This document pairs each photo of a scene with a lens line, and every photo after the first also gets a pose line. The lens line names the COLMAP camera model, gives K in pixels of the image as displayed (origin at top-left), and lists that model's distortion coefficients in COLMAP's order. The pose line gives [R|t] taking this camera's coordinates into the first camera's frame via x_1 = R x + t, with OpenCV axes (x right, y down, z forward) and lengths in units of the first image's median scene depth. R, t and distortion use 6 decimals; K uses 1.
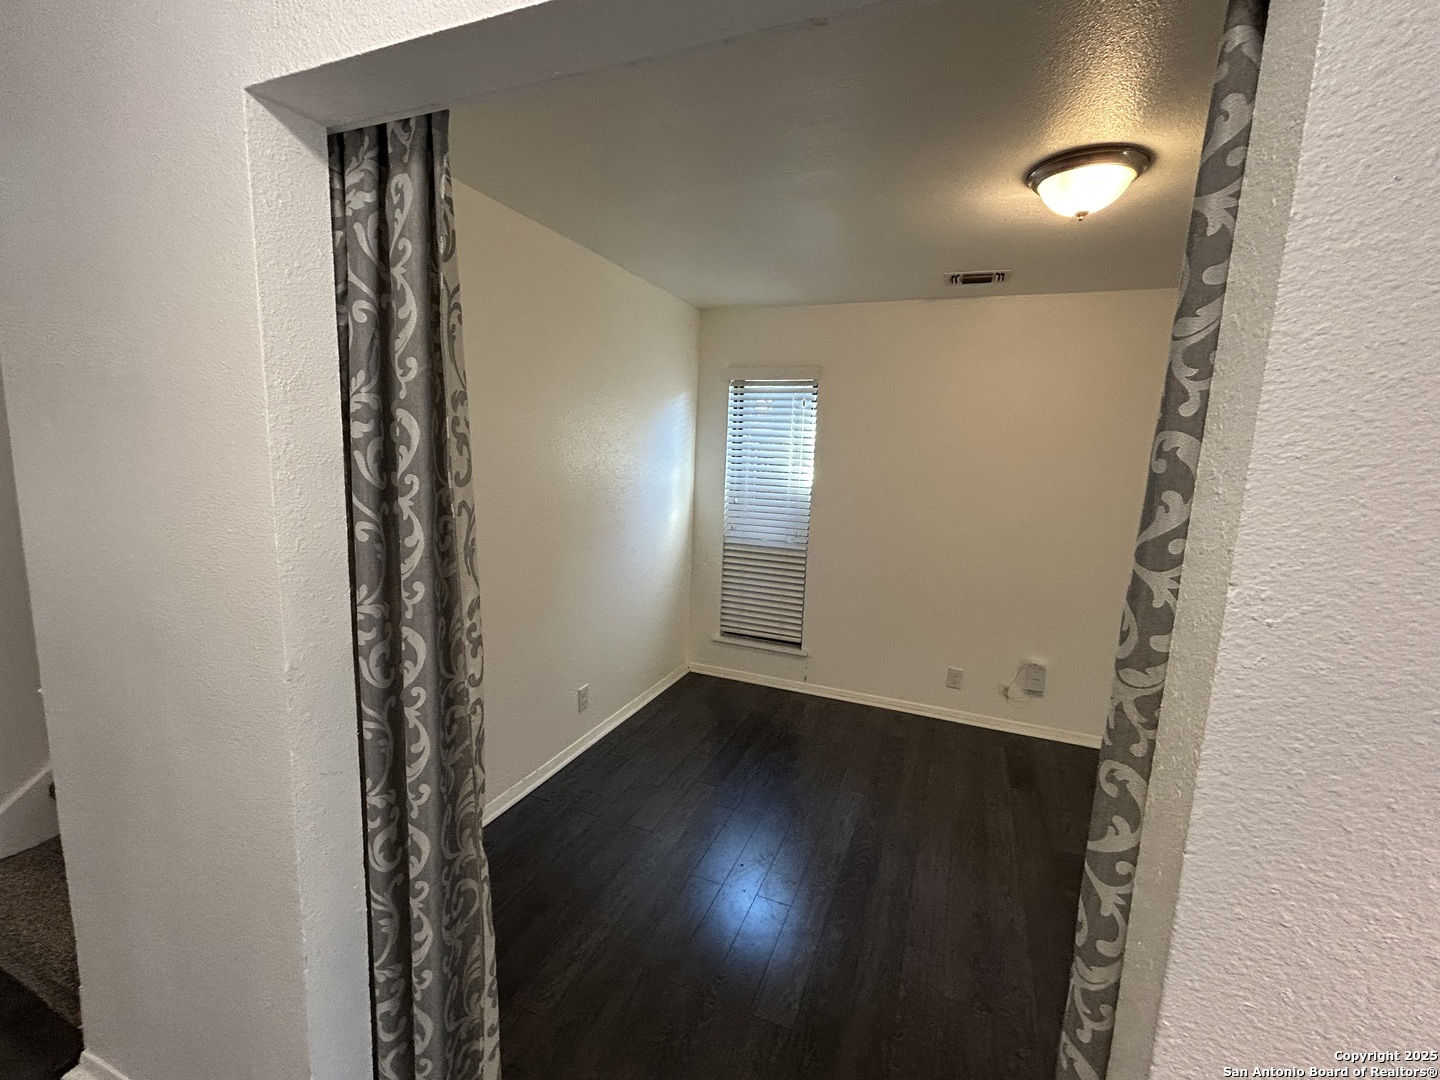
lens RADIAL K [[621.0, 0, 717.3], [0, 621.0, 538.5], [0, 0, 1]] dist [-0.002518, 0.000877]
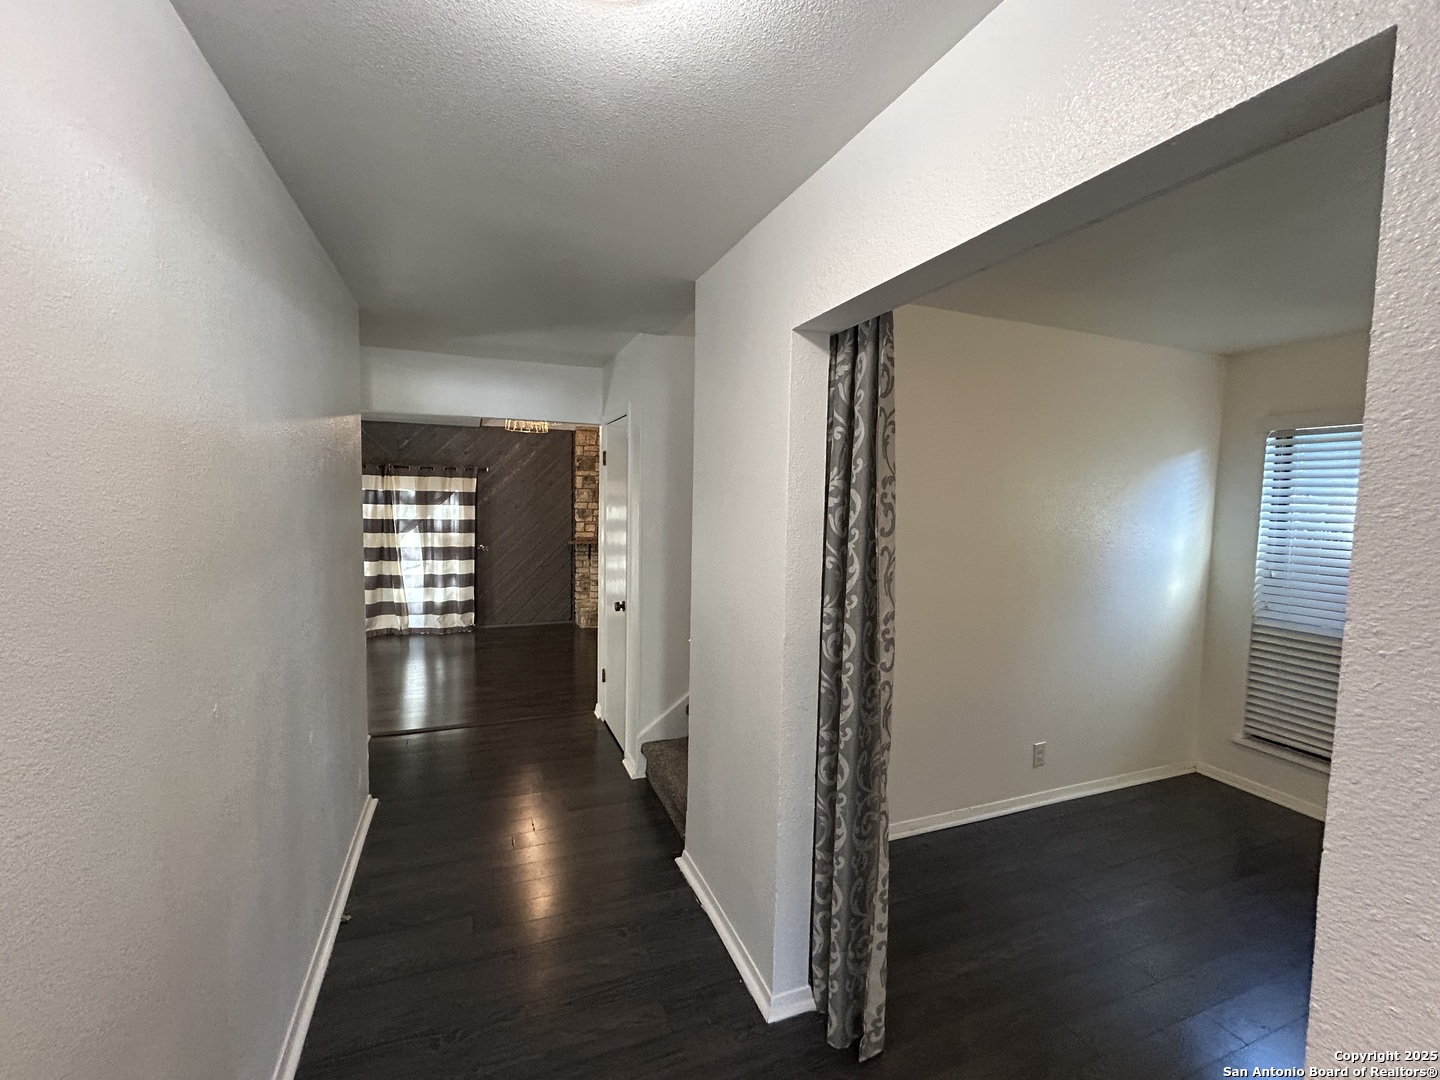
lens RADIAL K [[621.0, 0, 717.3], [0, 621.0, 538.5], [0, 0, 1]] dist [-0.002518, 0.000877]
pose [[0.696152, 0.026227, -0.717415, 0.406419], [-0.099559, 0.993203, -0.060299, 0.054834], [0.710957, 0.113403, 0.694032, -0.368585]]
